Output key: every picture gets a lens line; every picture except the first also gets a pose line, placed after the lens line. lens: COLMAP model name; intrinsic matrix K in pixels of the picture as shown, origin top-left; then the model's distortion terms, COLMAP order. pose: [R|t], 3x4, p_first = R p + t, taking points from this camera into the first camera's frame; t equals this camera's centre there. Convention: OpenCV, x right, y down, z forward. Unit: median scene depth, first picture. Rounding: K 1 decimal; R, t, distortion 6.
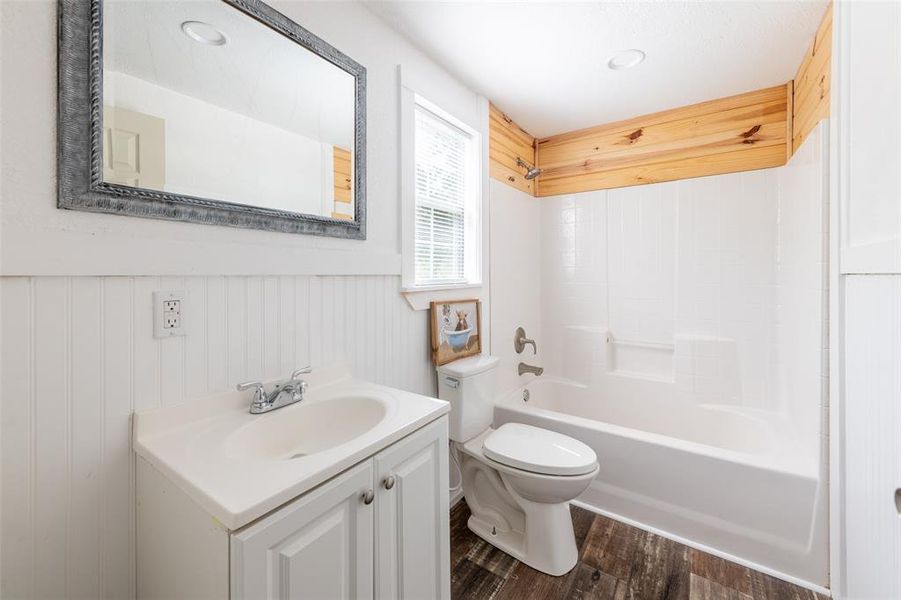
lens RADIAL K [[363.7, 0, 454.1], [0, 363.7, 273.8], [0, 0, 1]] dist [0.006330, -0.000198]
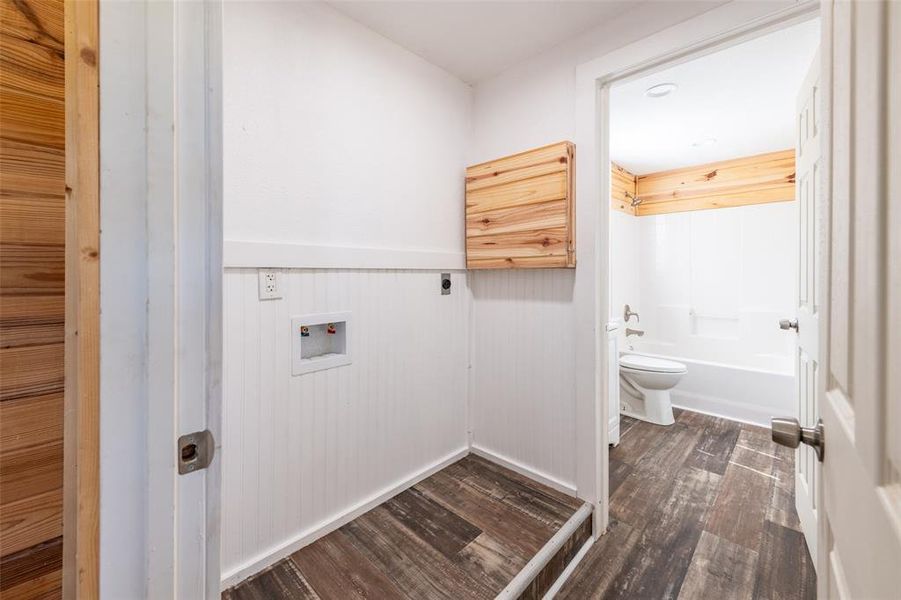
lens RADIAL K [[363.7, 0, 457.0], [0, 363.7, 275.0], [0, 0, 1]] dist [0.006330, -0.000198]
pose [[0.987809, -0.004189, -0.155615, -0.286792], [0.006406, 0.999885, 0.013749, -0.000591], [0.155540, -0.014578, 0.987722, -0.614382]]
